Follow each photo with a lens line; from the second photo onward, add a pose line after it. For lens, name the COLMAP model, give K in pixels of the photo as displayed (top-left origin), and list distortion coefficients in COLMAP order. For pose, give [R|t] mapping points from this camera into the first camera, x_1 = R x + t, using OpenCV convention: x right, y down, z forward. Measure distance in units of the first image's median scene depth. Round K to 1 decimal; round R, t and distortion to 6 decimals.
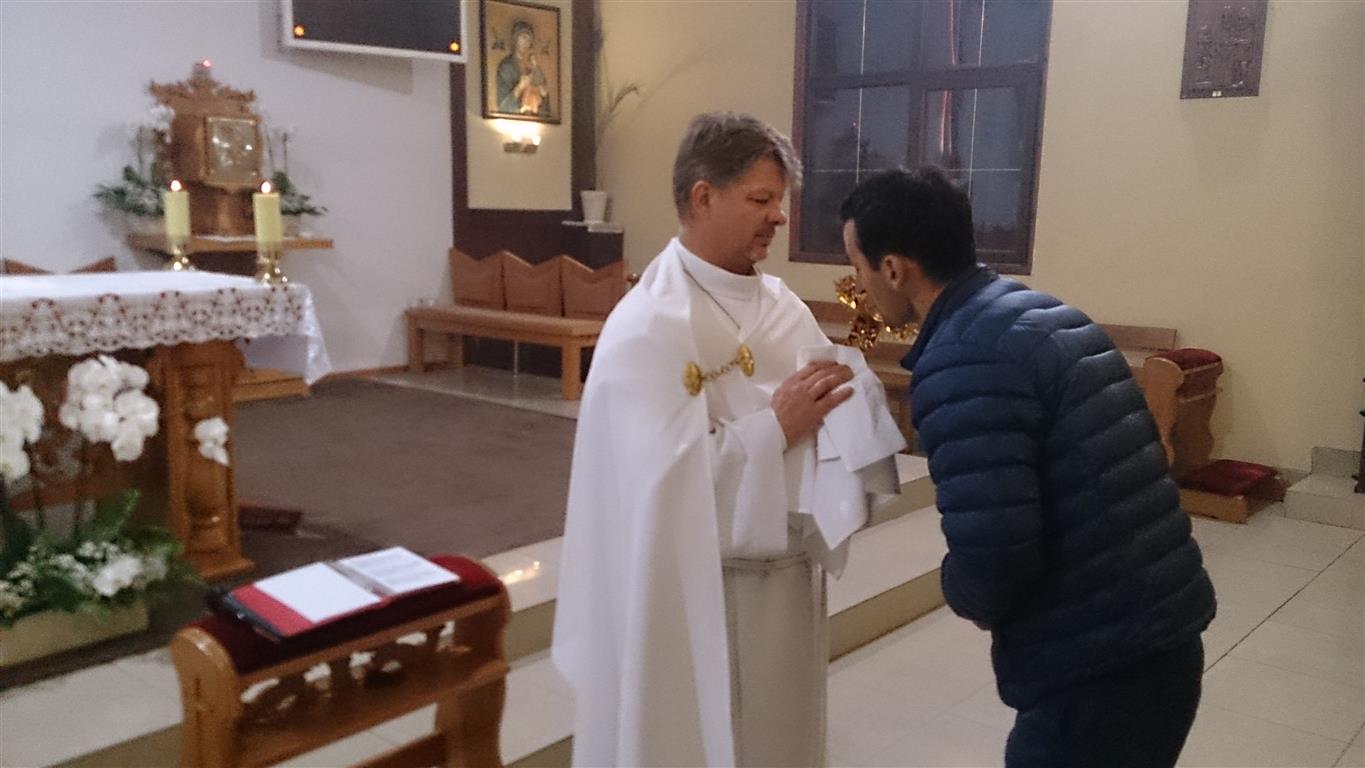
lens RADIAL K [[1083.5, 0, 682.5], [0, 1083.5, 384.0], [0, 0, 1]] dist [-0.069285, 0.000603]
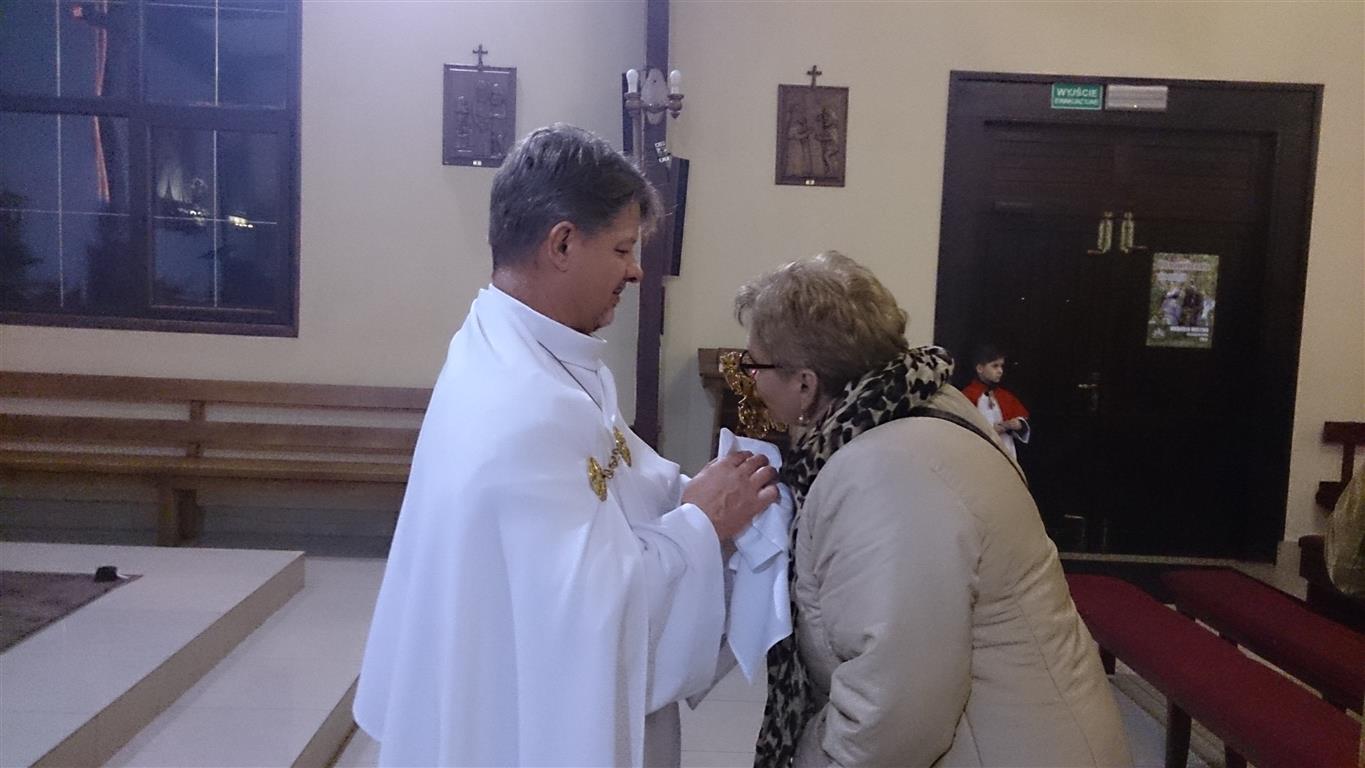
lens RADIAL K [[1099.2, 0, 682.5], [0, 1099.2, 384.0], [0, 0, 1]] dist [0.010158, 0.000428]
pose [[0.700263, -0.039550, 0.712788, -0.130735], [0.081500, 0.996365, -0.024783, -0.015162], [-0.709217, 0.075447, 0.700941, 0.118135]]
